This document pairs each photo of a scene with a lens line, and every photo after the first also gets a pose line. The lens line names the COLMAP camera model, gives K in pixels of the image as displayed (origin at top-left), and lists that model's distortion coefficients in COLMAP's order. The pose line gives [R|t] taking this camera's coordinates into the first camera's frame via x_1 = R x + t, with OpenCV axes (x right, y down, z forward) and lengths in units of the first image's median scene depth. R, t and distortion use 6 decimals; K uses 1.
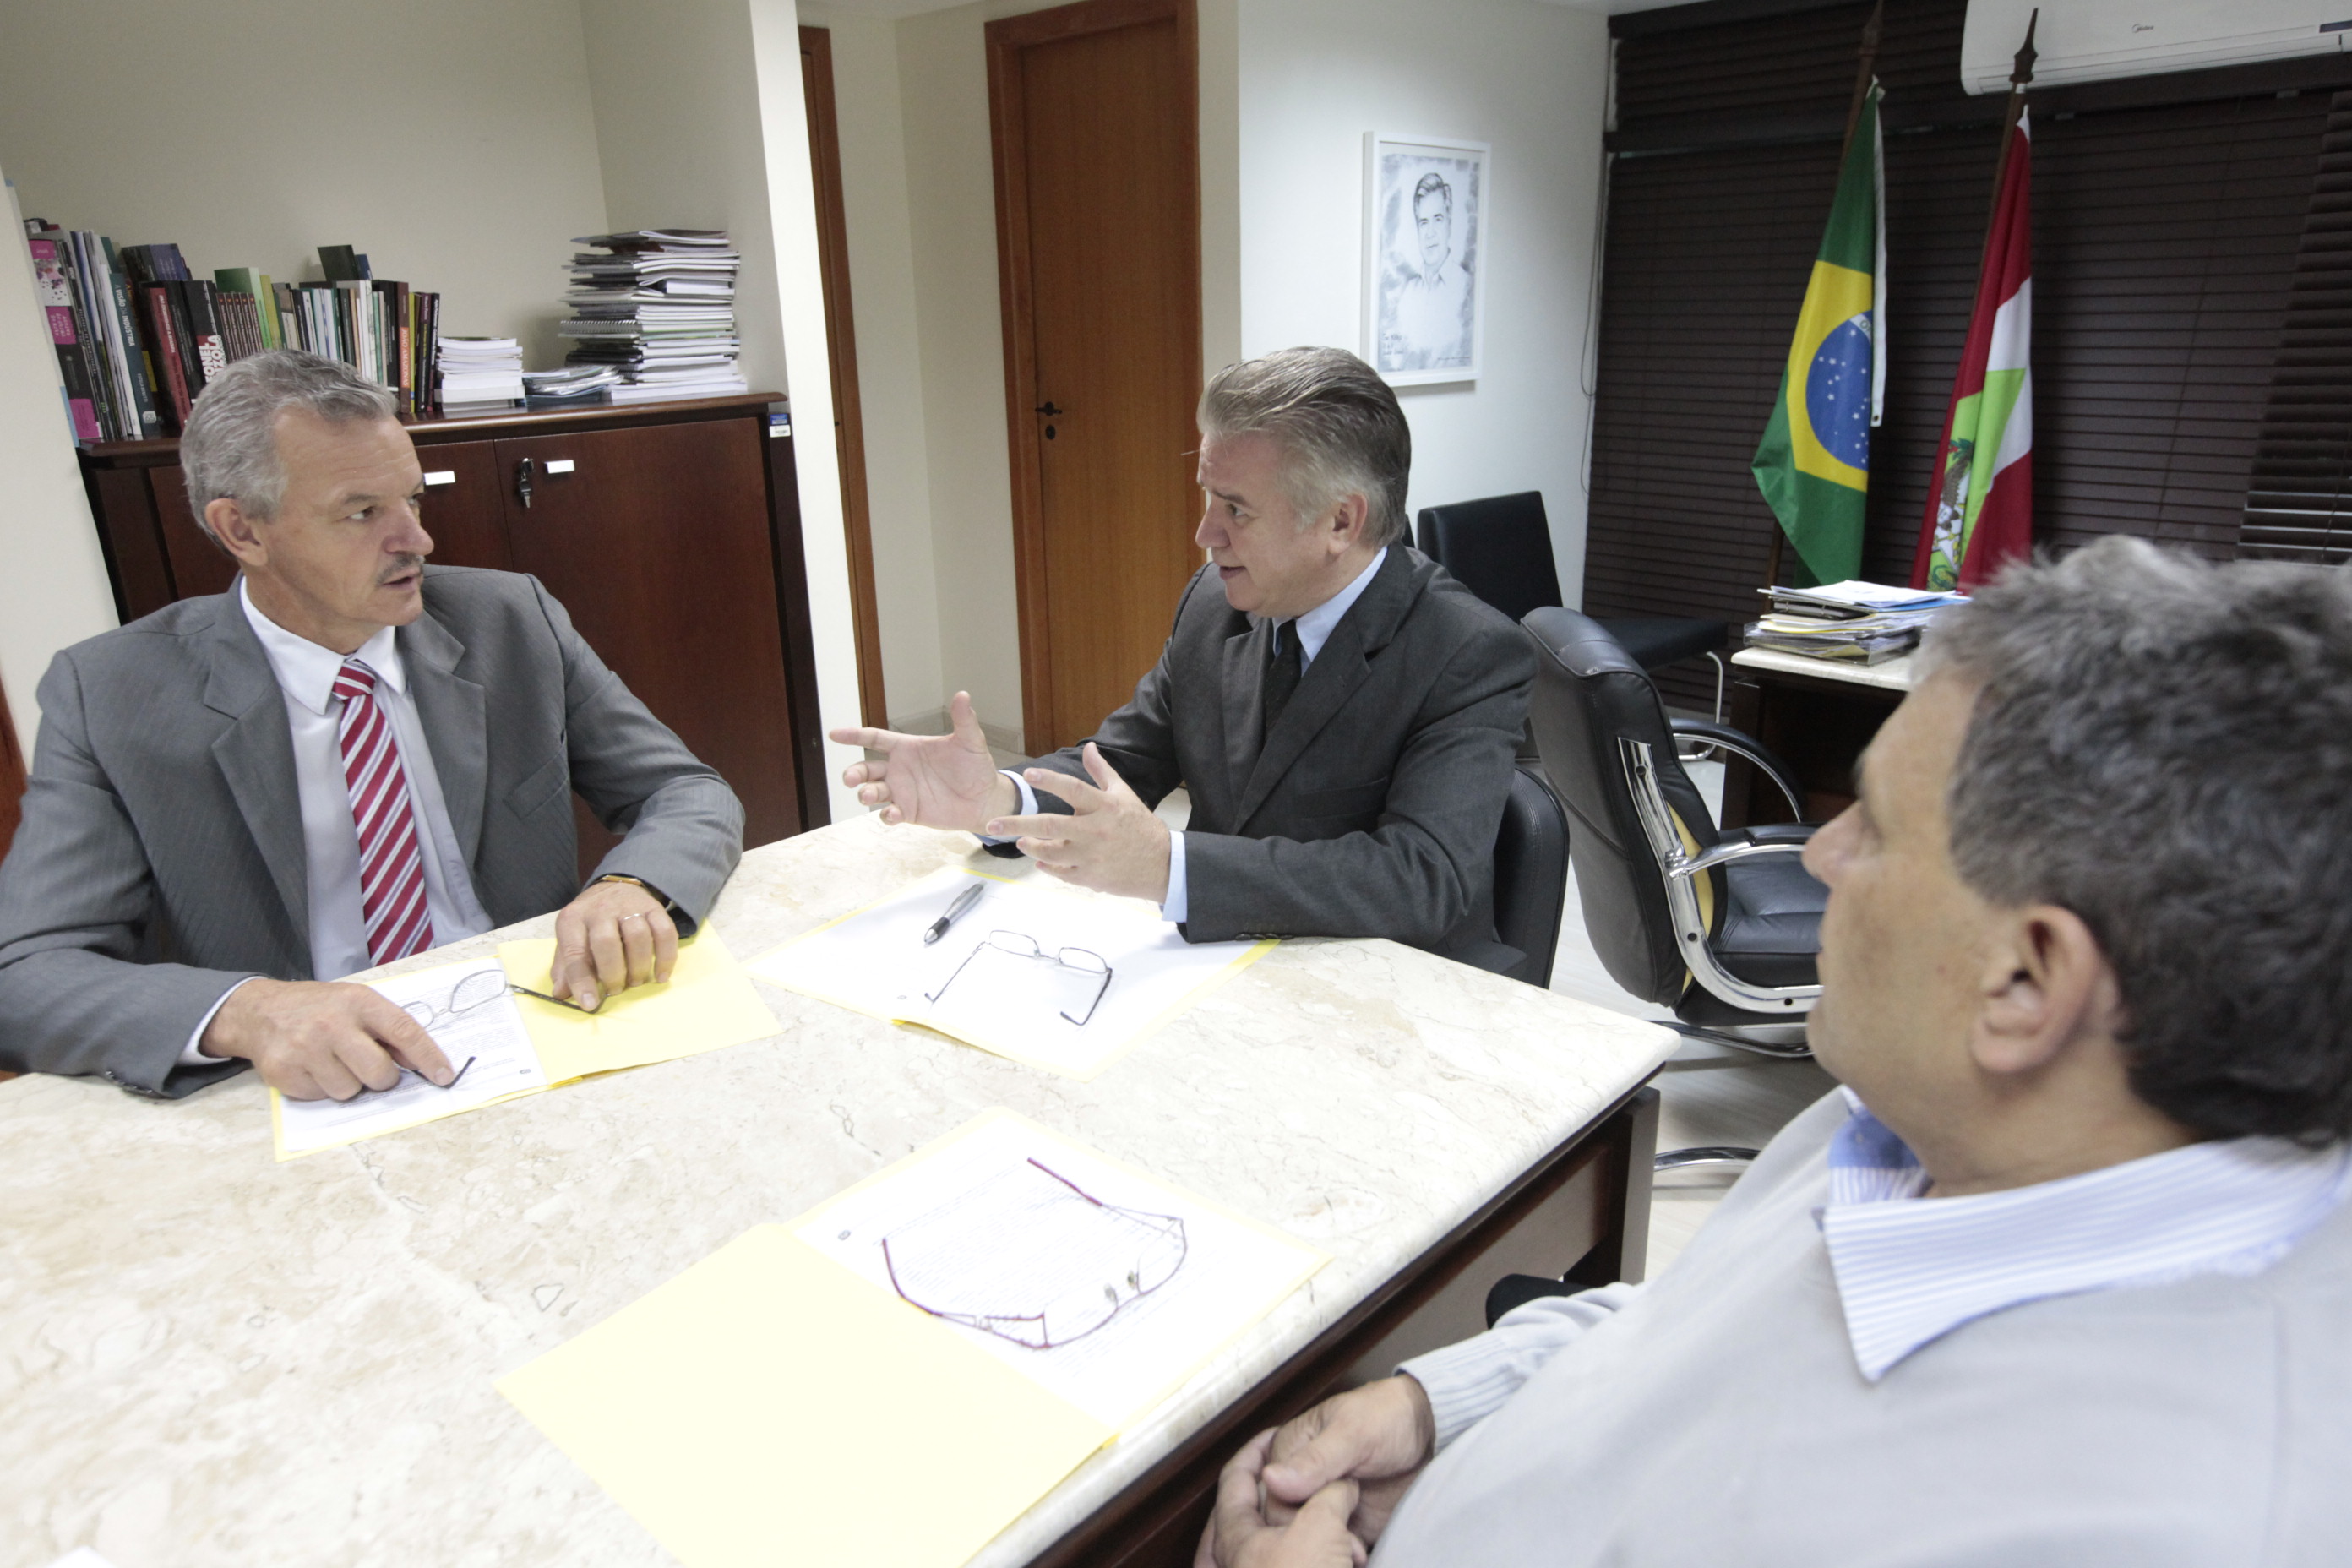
lens RADIAL K [[1470.7, 0, 1176.0], [0, 1470.7, 784.0], [0, 0, 1]] dist [-0.046666, 0.045440]
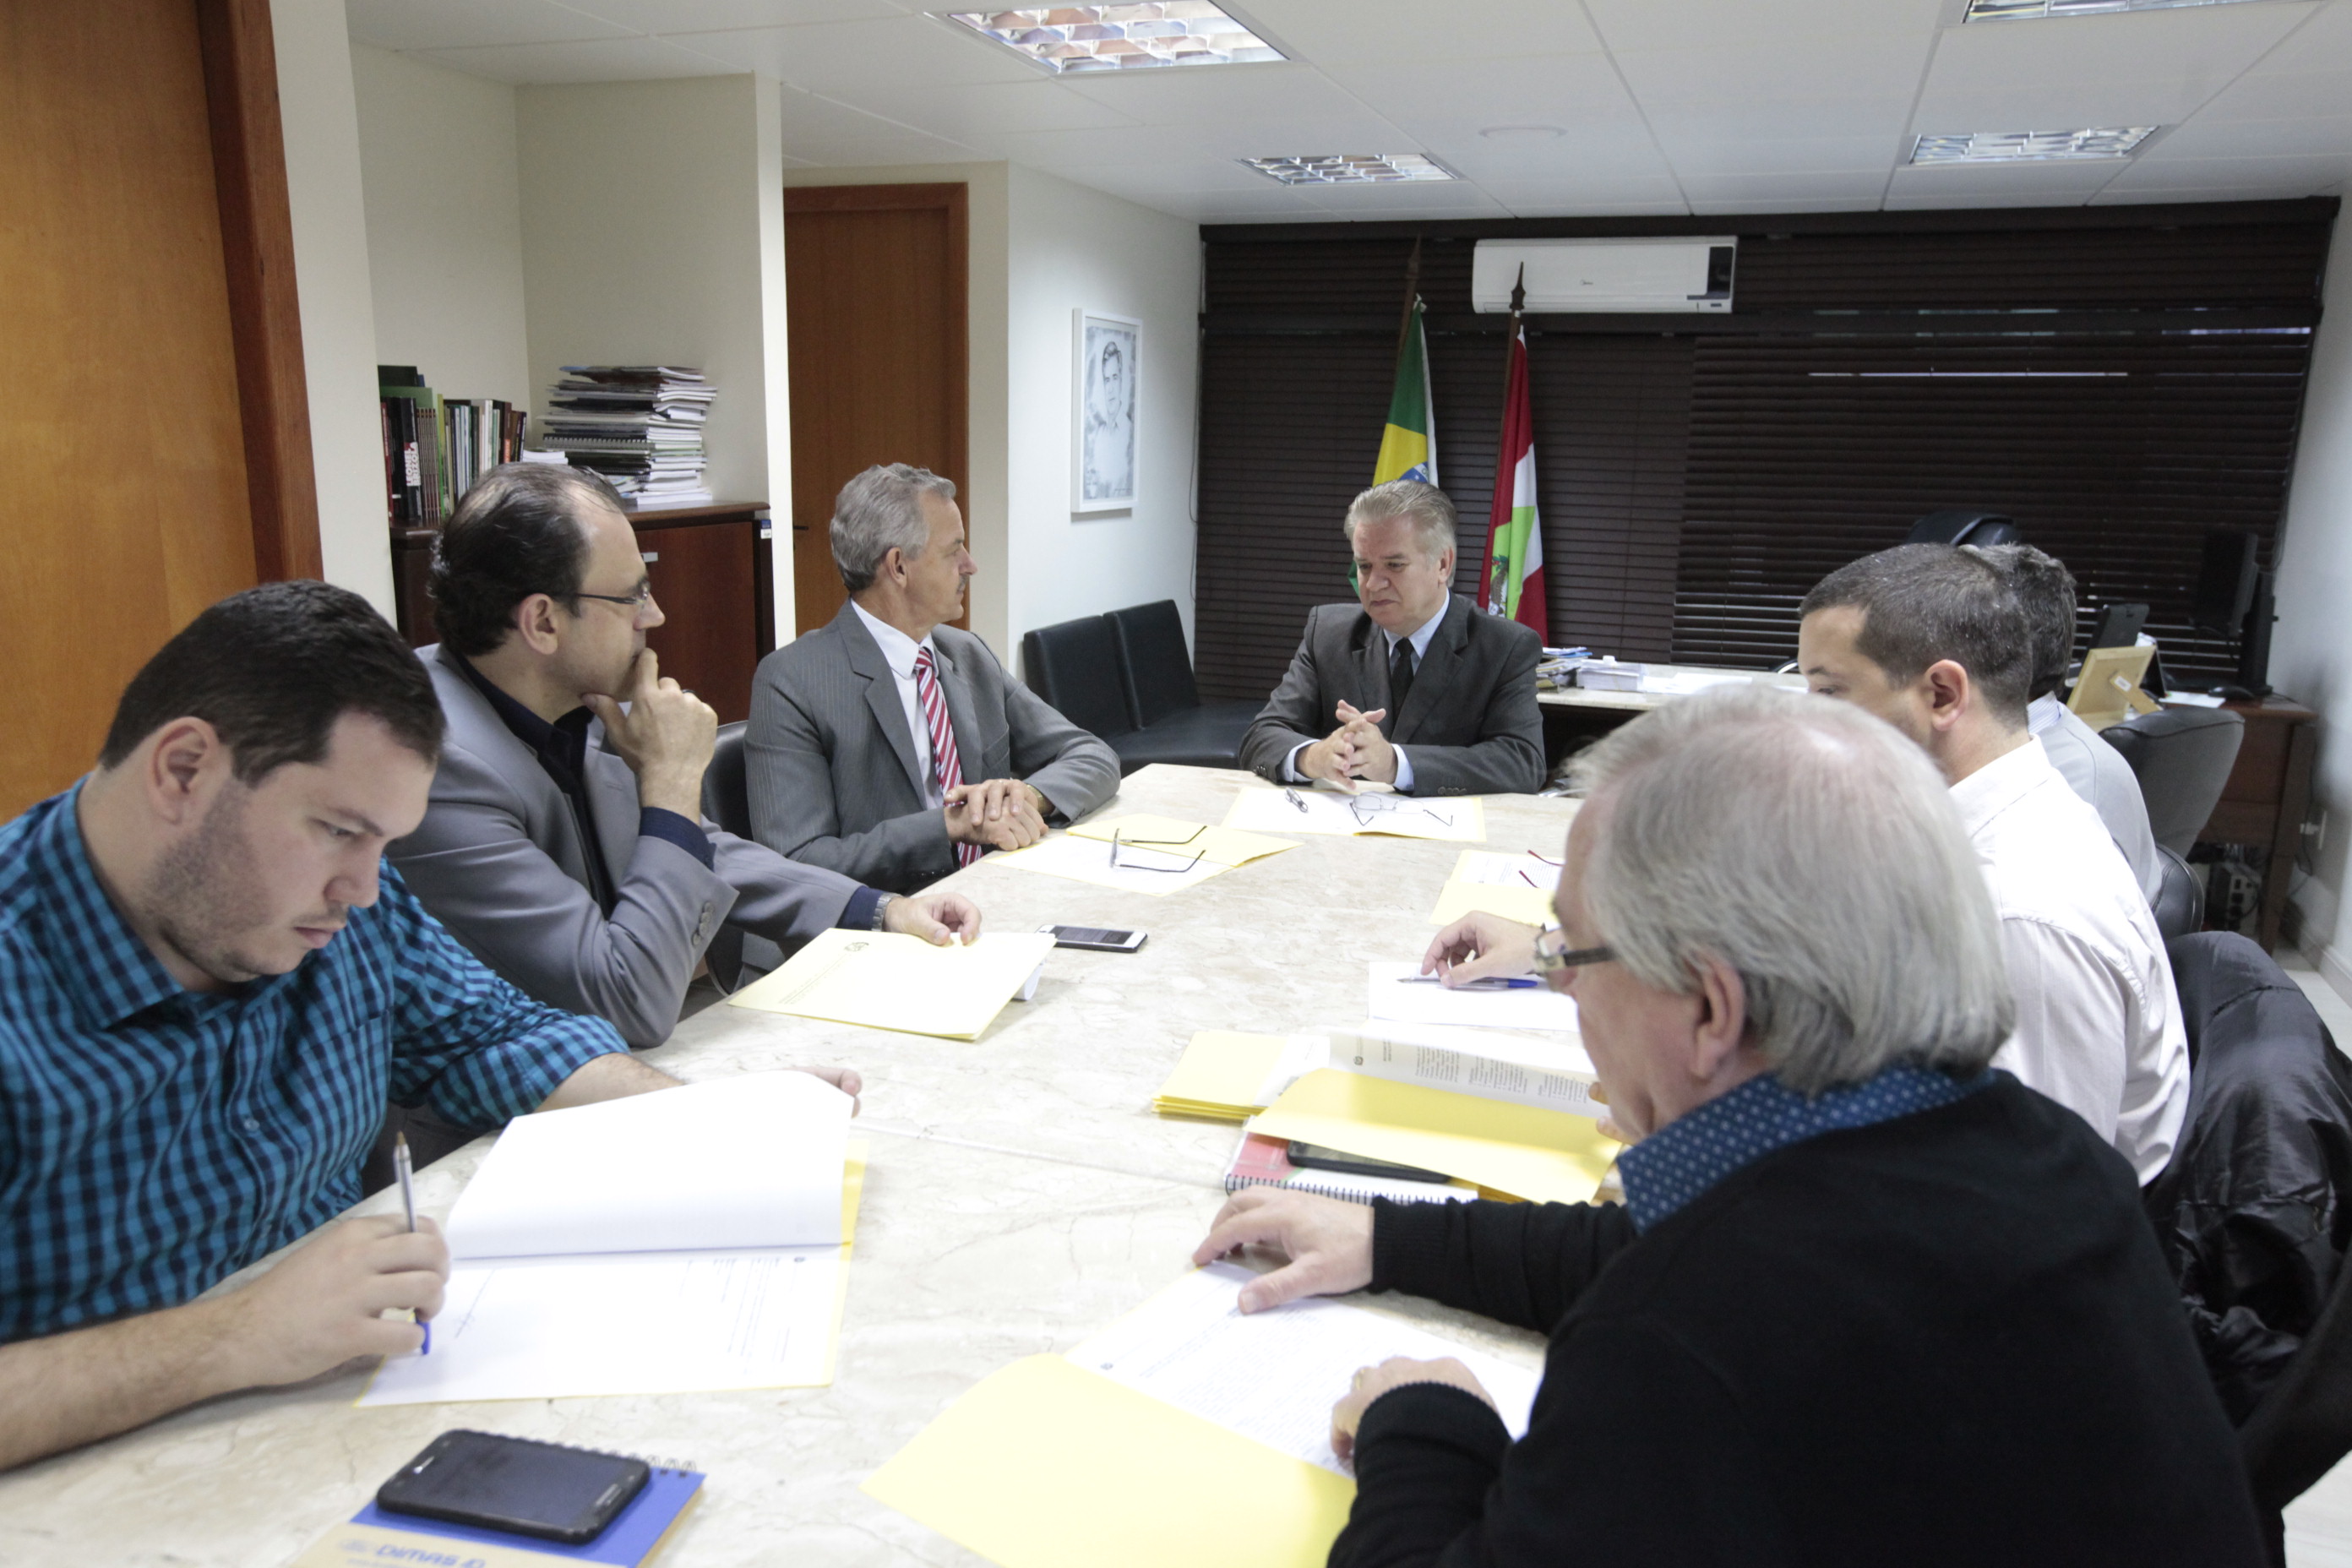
lens RADIAL K [[1640.8, 0, 1176.0], [0, 1640.8, 784.0], [0, 0, 1]] dist [-0.024407, -0.000878]
pose [[0.910271, -0.046648, 0.411376, -0.389055], [0.089630, 0.992272, -0.085810, 0.082105], [-0.404194, 0.114982, 0.907418, -0.254121]]
